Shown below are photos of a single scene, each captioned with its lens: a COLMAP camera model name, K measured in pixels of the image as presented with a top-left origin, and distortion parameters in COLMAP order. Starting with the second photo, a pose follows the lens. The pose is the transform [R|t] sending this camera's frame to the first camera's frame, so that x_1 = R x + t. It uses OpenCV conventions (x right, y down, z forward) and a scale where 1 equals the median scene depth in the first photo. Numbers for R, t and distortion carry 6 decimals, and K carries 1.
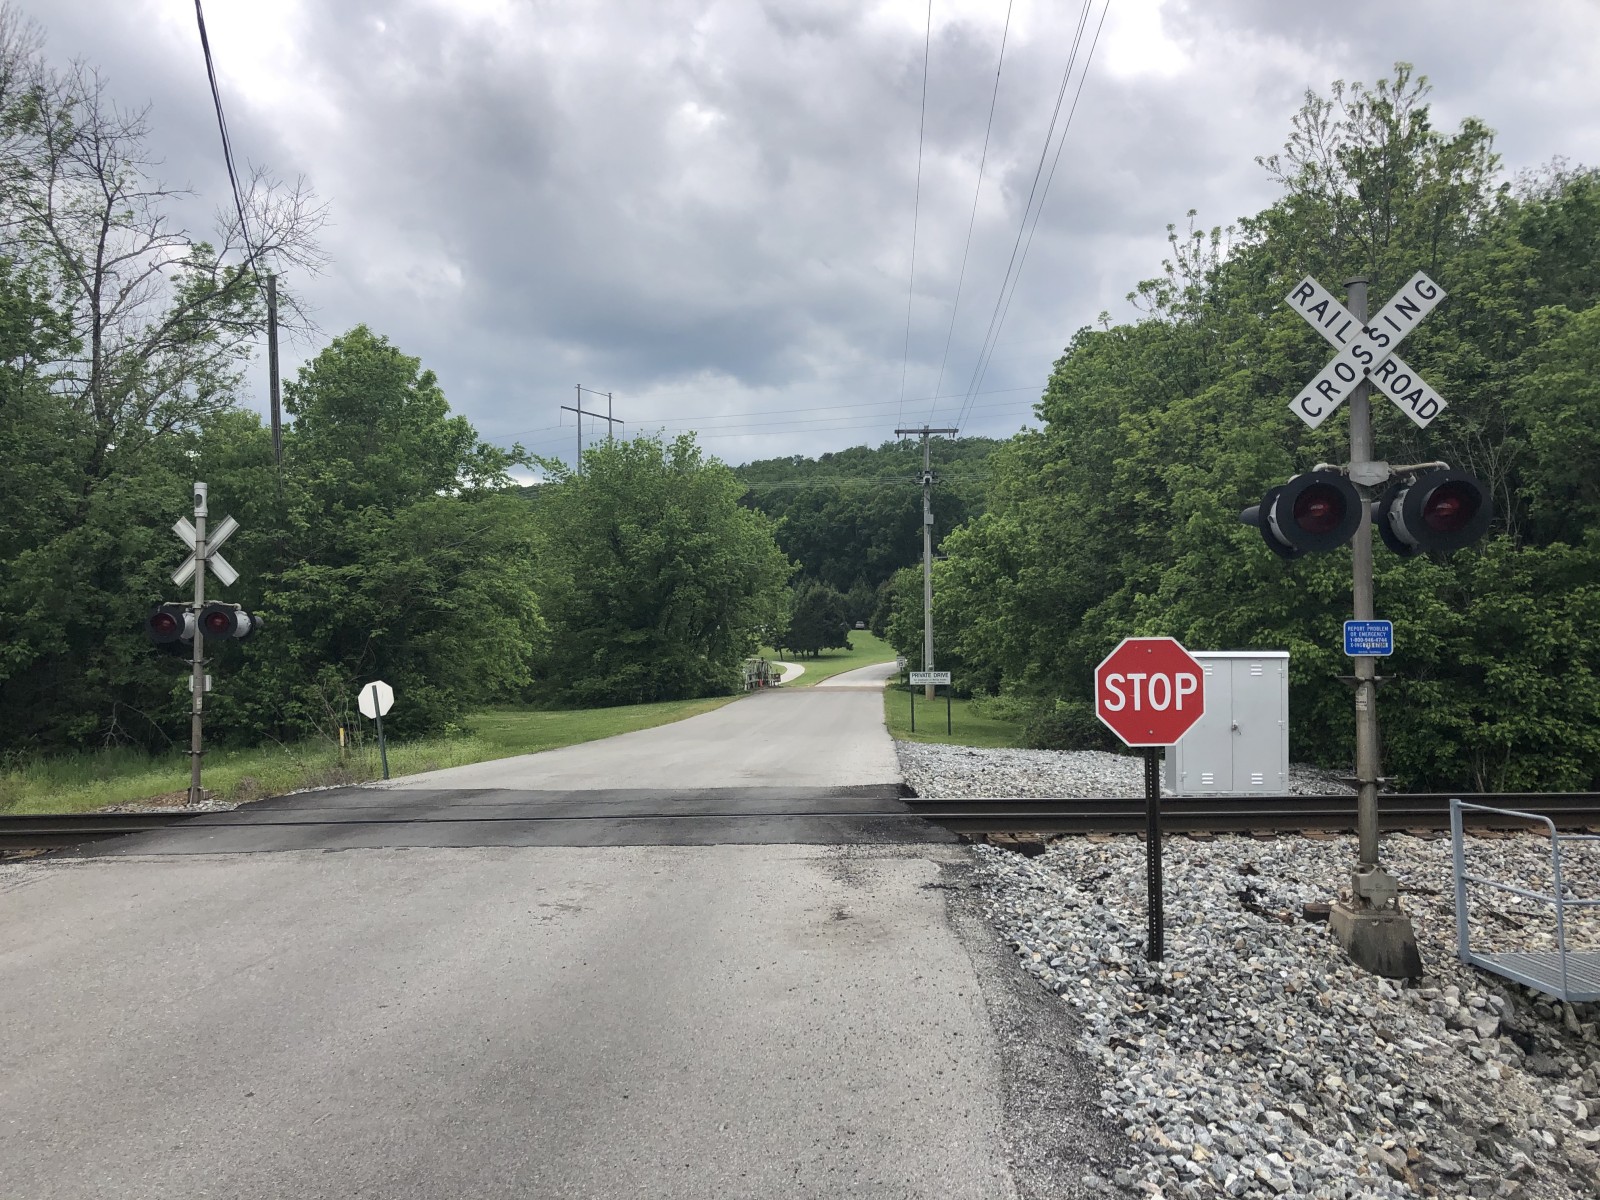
lens RADIAL K [[1331.5, 0, 793.1], [0, 1331.5, 601.4], [0, 0, 1]] dist [0.025570, -0.000439]
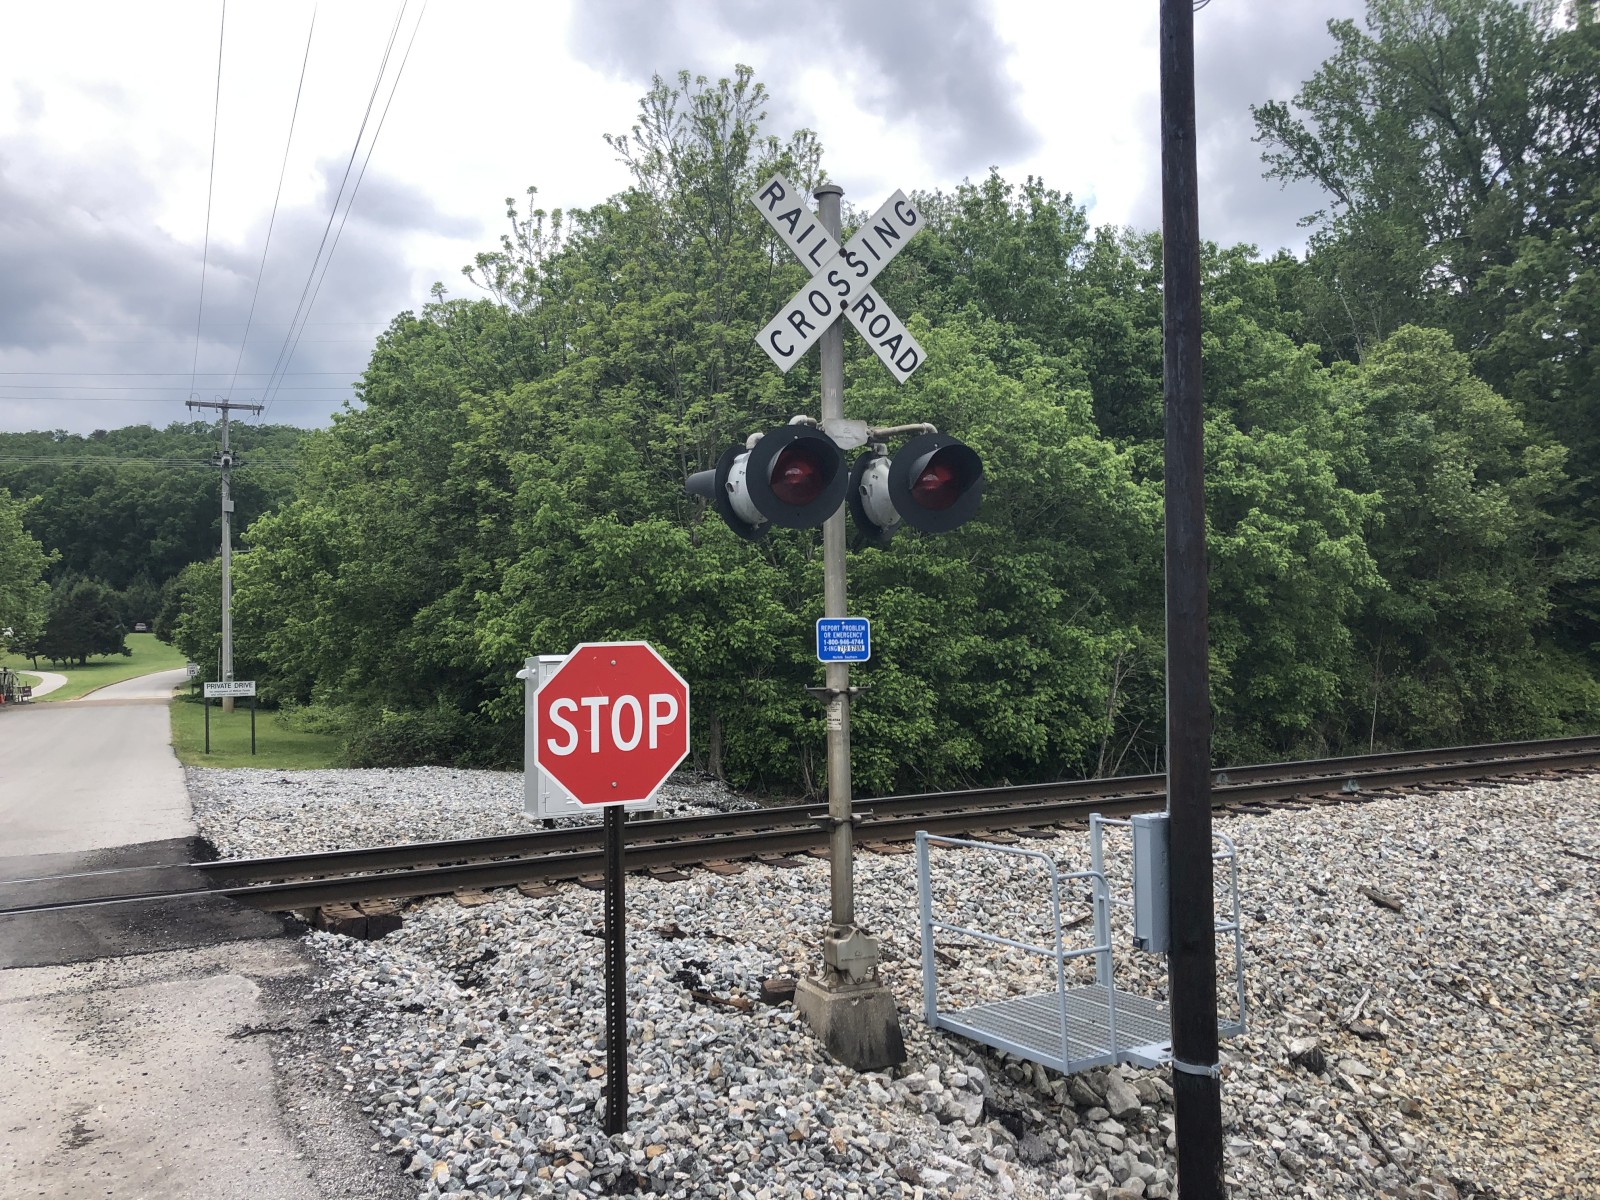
lens RADIAL K [[1322.8, 0, 800.0], [0, 1322.8, 600.0], [0, 0, 1]] dist [0.033454, -0.041705]
pose [[0.872552, 0.006269, 0.488481, 0.012847], [-0.005308, 0.999980, -0.003353, 0.003471], [-0.488493, 0.000333, 0.872568, 0.185016]]
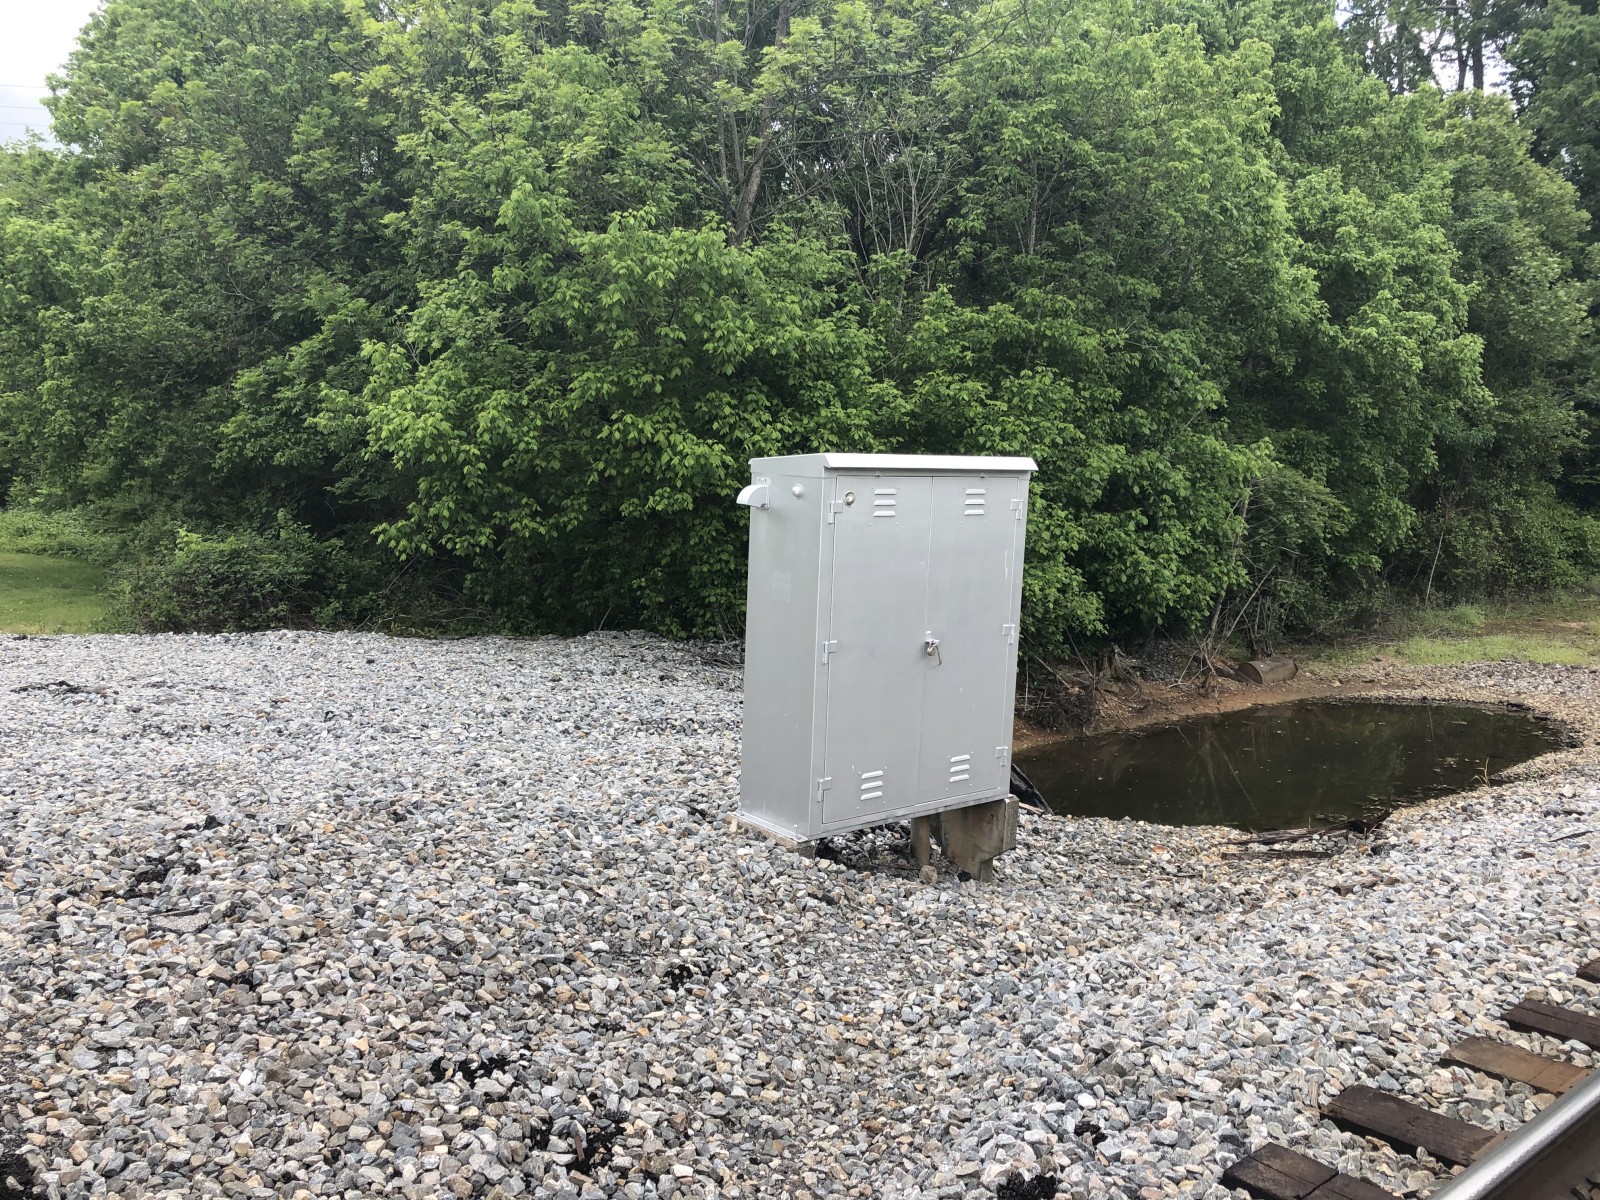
lens RADIAL K [[1315.7, 0, 806.2], [0, 1315.7, 587.8], [0, 0, 1]] dist [0.018346, 0.001993]
pose [[0.752812, -0.050021, 0.656332, 0.061525], [-0.043305, 0.991185, 0.125212, 0.034500], [-0.656809, -0.122683, 0.744010, 0.870791]]
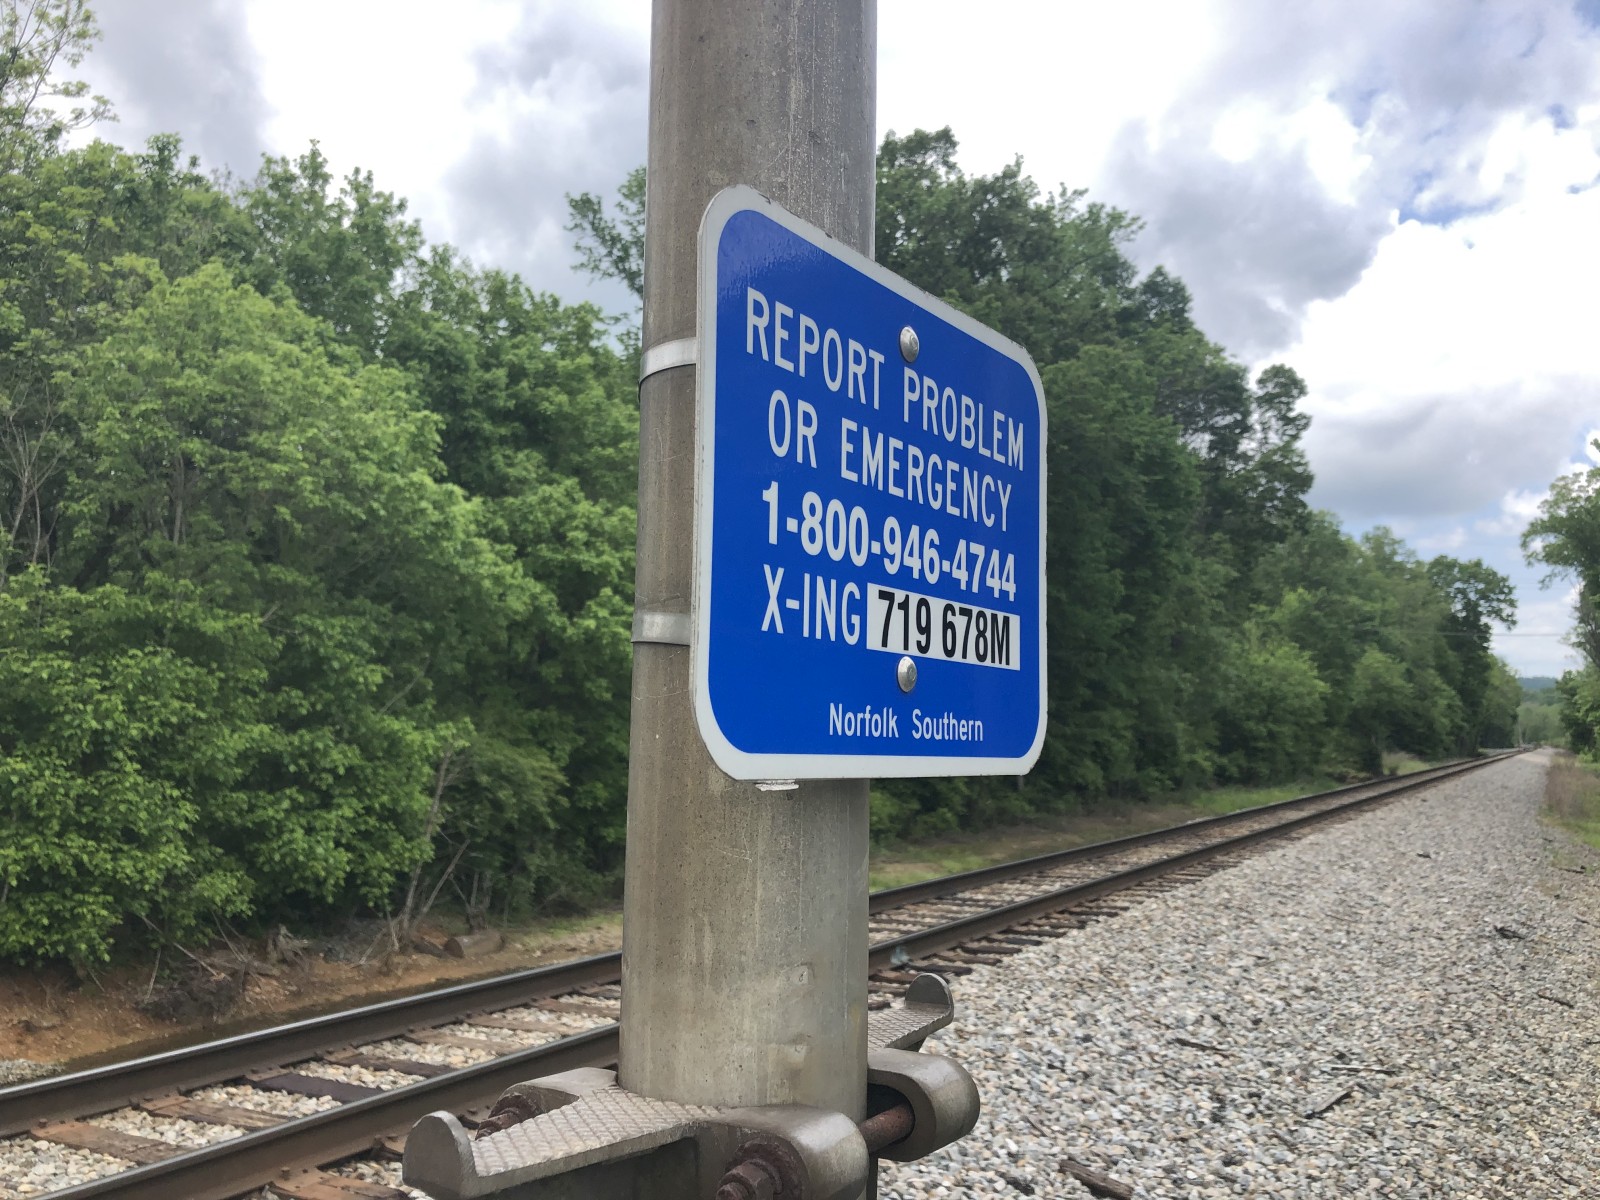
lens RADIAL K [[1325.0, 0, 820.5], [0, 1325.0, 577.2], [0, 0, 1]] dist [0.007441, 0.012319]
pose [[0.465789, 0.120649, 0.876632, 0.207017], [-0.046514, 0.992630, -0.111899, 0.021382], [-0.883673, 0.011346, 0.467968, 0.549392]]
